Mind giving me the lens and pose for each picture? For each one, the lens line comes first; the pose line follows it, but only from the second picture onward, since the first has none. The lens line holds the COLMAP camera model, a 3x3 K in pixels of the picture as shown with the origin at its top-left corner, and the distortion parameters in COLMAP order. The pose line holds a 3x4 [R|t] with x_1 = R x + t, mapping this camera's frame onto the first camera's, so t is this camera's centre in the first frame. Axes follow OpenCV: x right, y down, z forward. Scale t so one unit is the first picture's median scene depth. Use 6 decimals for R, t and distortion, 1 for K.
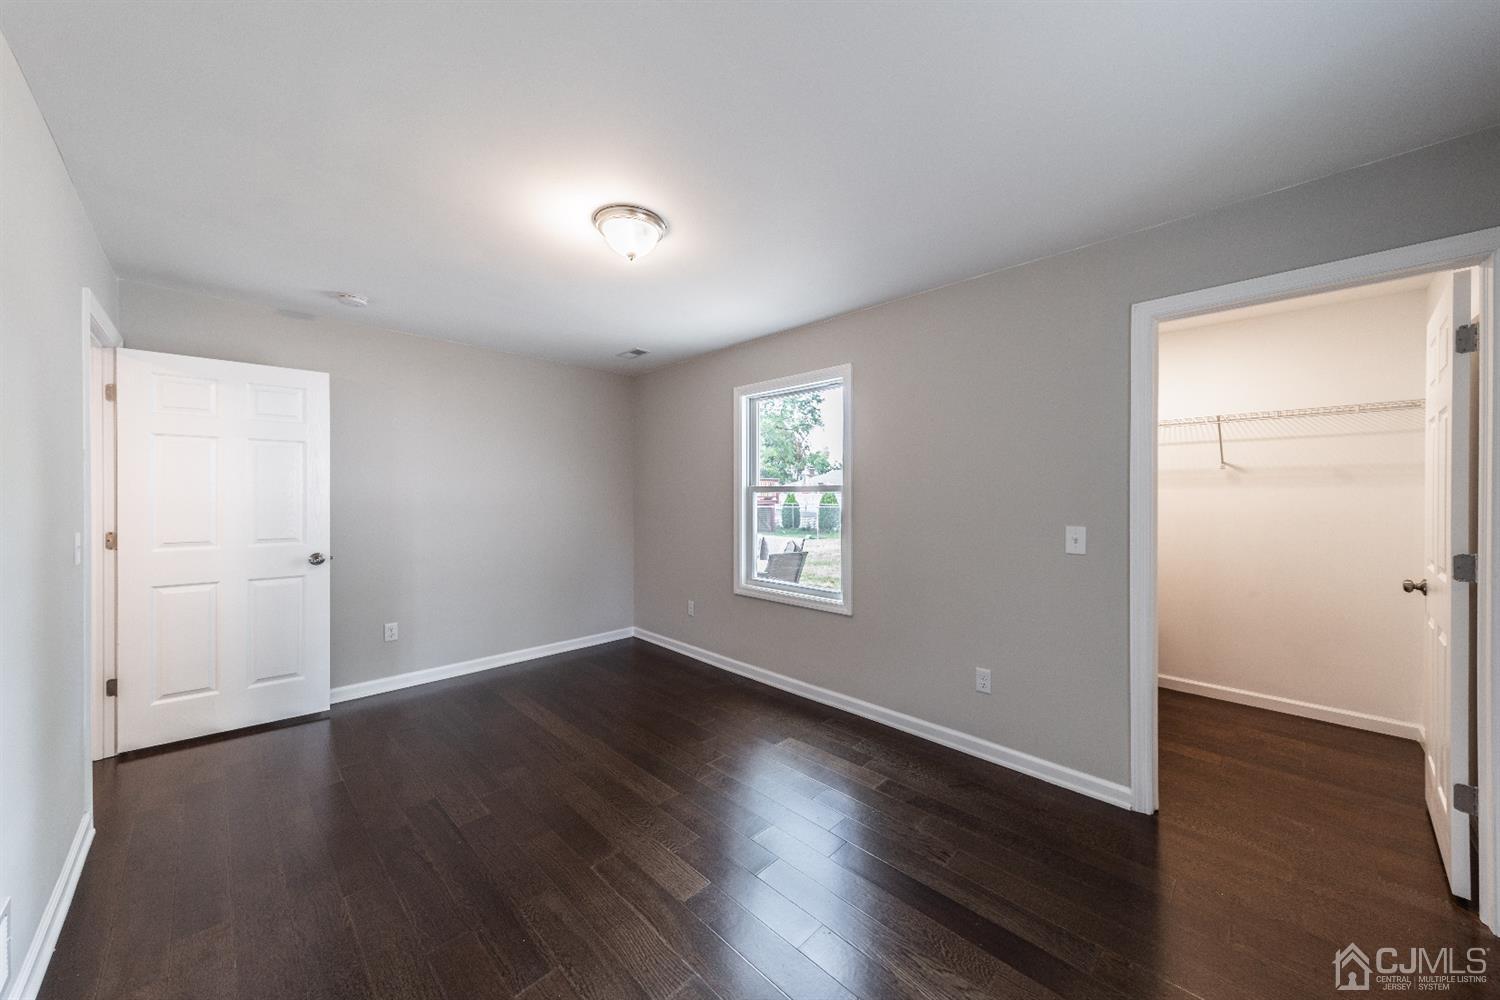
lens RADIAL K [[527.1, 0, 750.0], [0, 527.1, 495.8], [0, 0, 1]] dist [0.009519, -0.000036]
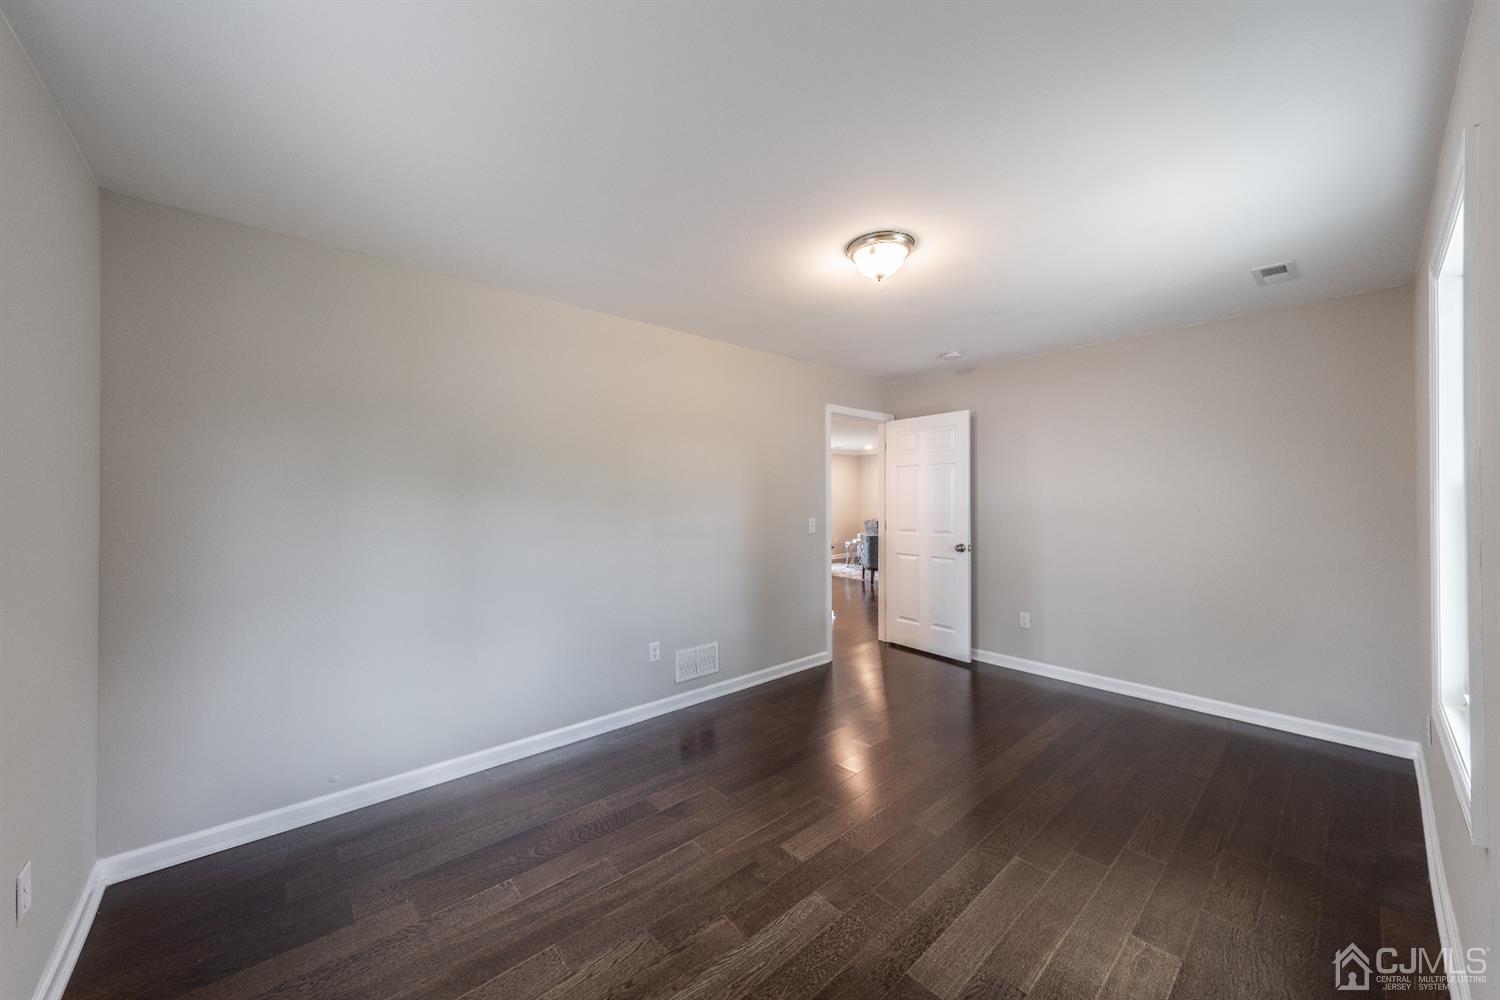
lens RADIAL K [[527.1, 0, 750.0], [0, 527.1, 495.8], [0, 0, 1]] dist [0.009519, -0.000036]
pose [[-0.057627, -0.009441, -0.998294, 0.501857], [0.000137, 0.999955, -0.009465, -0.002000], [0.998338, -0.000682, -0.057623, 0.471601]]
